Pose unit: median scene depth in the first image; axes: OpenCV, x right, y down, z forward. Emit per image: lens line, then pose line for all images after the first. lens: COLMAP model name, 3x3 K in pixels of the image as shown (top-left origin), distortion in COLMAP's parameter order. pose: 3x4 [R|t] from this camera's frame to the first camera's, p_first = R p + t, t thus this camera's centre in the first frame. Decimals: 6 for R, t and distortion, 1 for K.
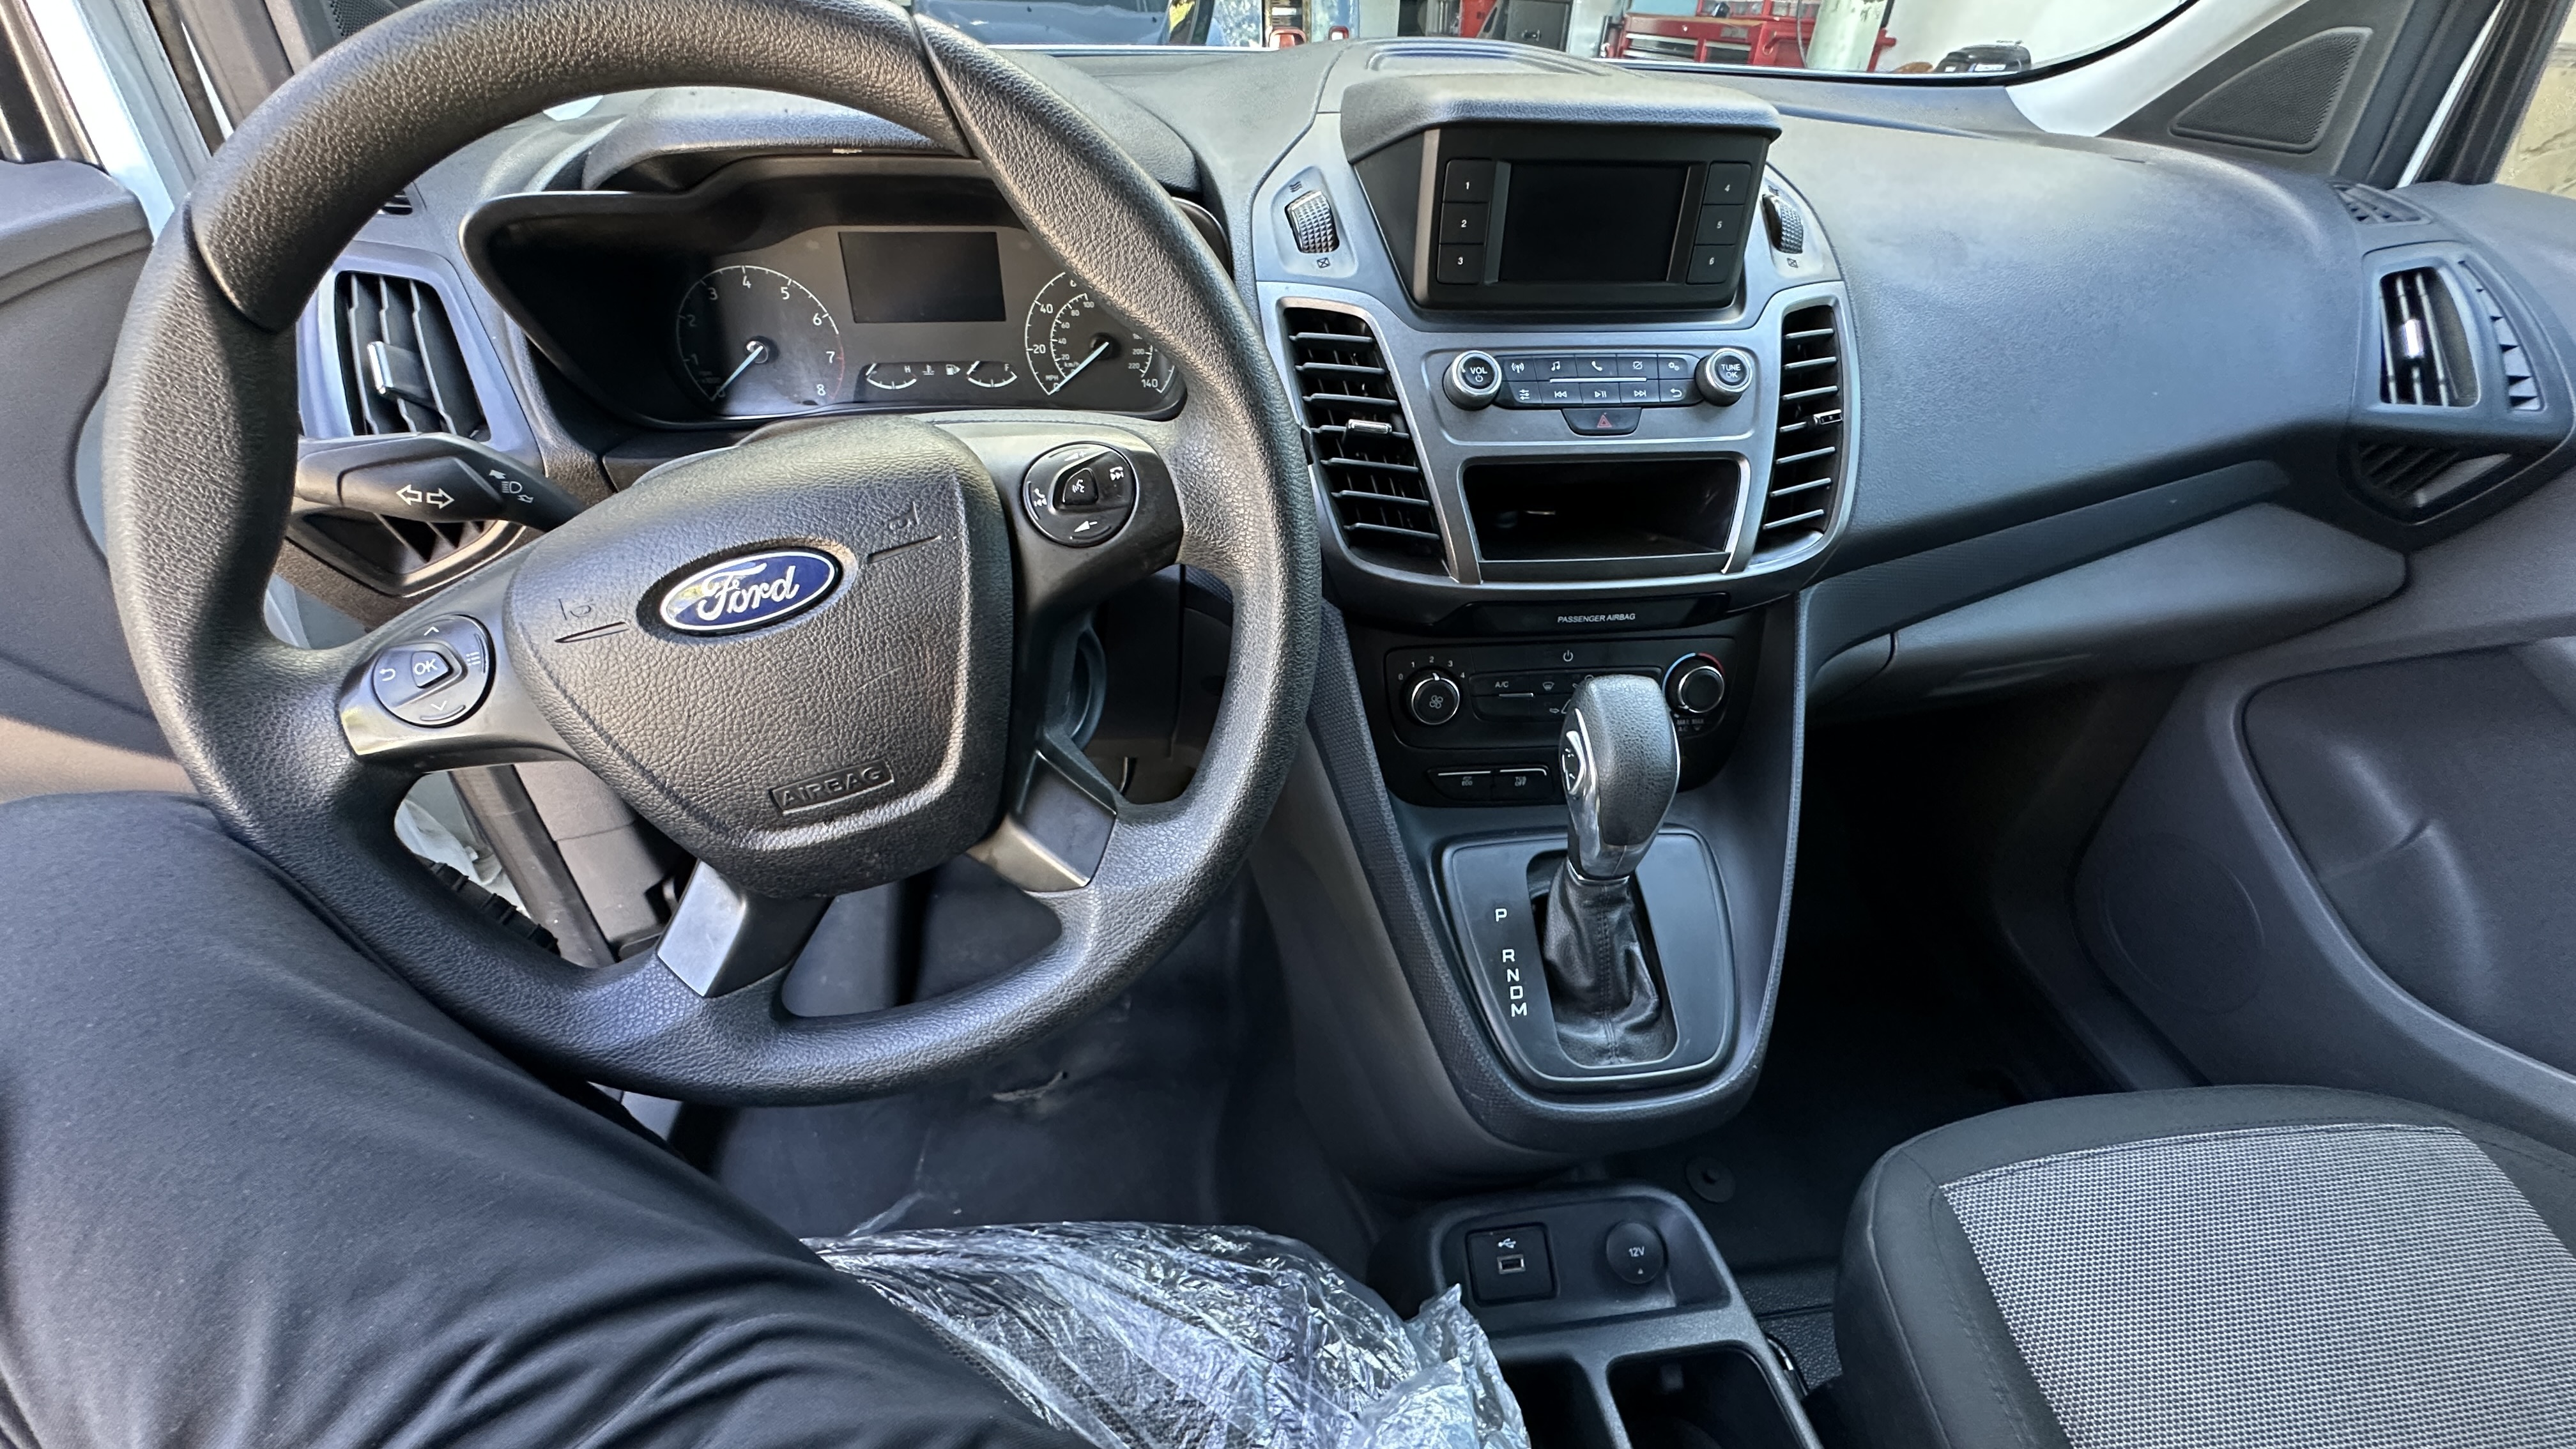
lens RADIAL K [[1010.6, 0, 1288.0], [0, 1010.6, 724.5], [0, 0, 1]] dist [-0.012778, 0.000191]
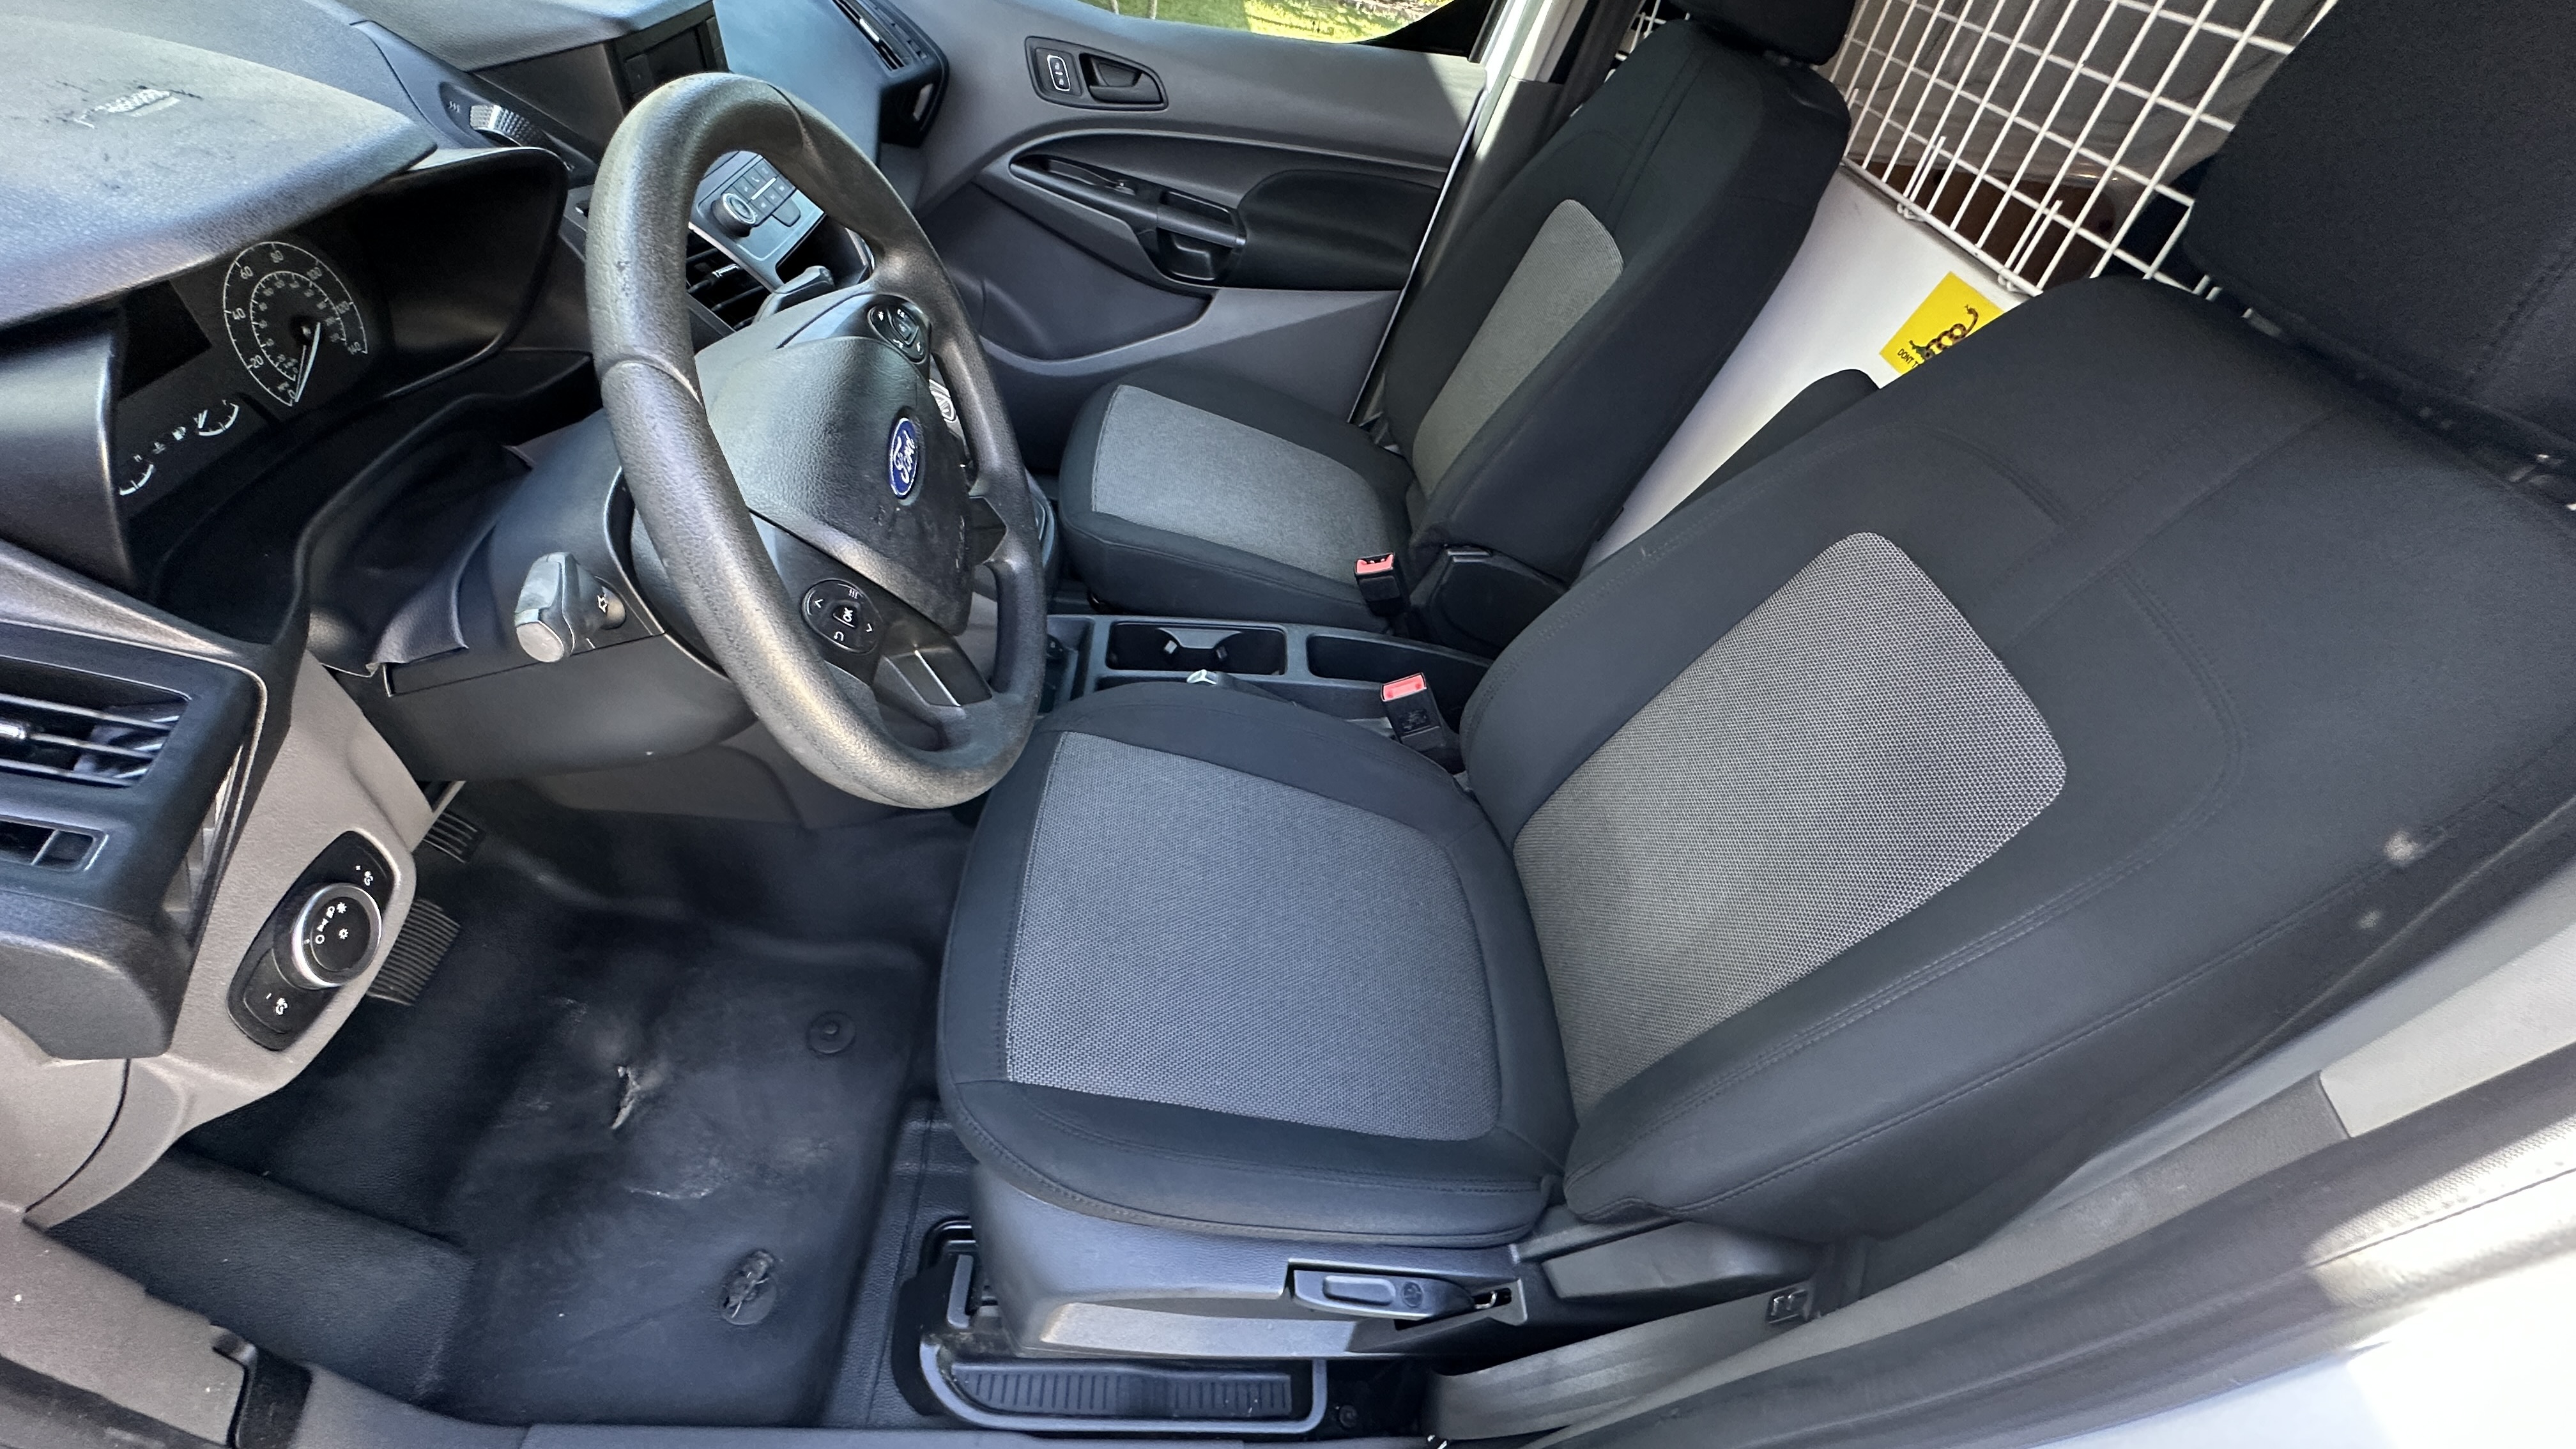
lens RADIAL K [[1010.6, 0, 1288.0], [0, 1010.6, 724.5], [0, 0, 1]] dist [-0.012778, 0.000191]
pose [[0.098621, -0.692320, 0.714820, -0.981039], [0.453422, 0.670685, 0.587017, -0.255254], [-0.885823, 0.266222, 0.380057, -0.050002]]
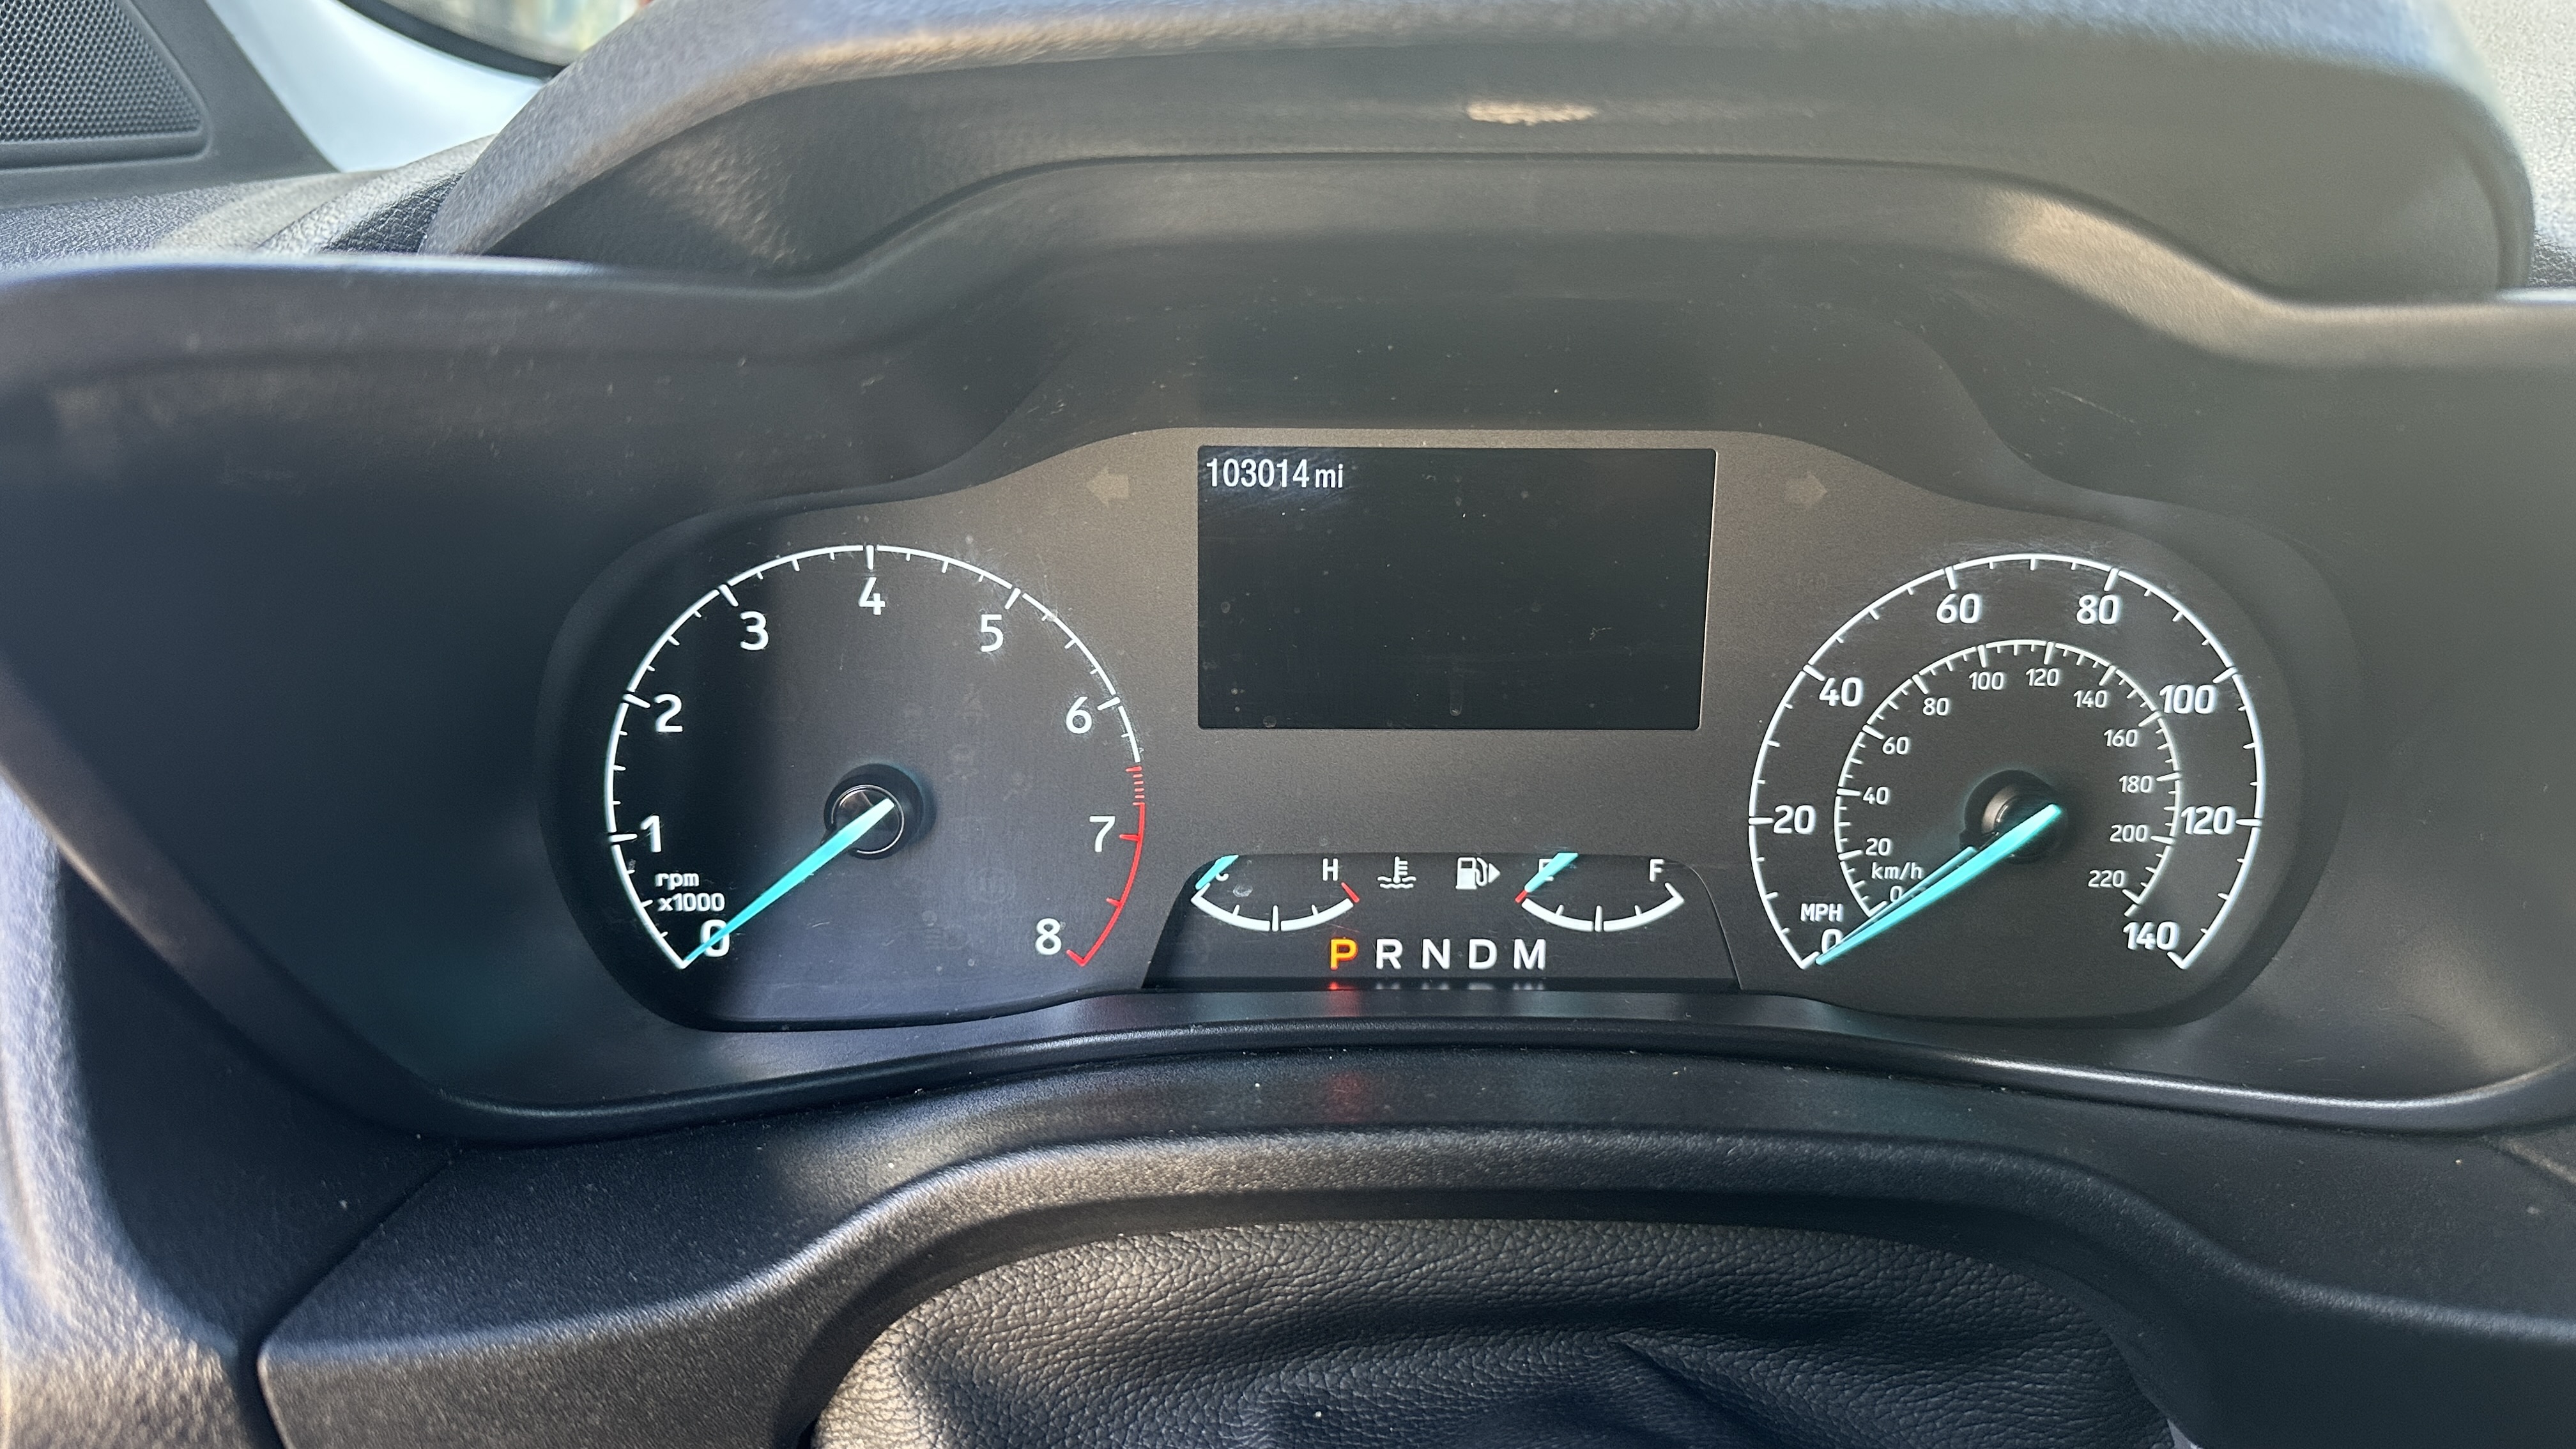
lens RADIAL K [[1794.2, 0, 1288.0], [0, 1794.2, 724.5], [0, 0, 1]] dist [0.095142, -0.165022]
pose [[0.993931, 0.020028, -0.108167, -0.328460], [-0.052271, 0.951177, -0.304188, -0.227360], [0.096794, 0.307996, 0.946451, 0.473655]]
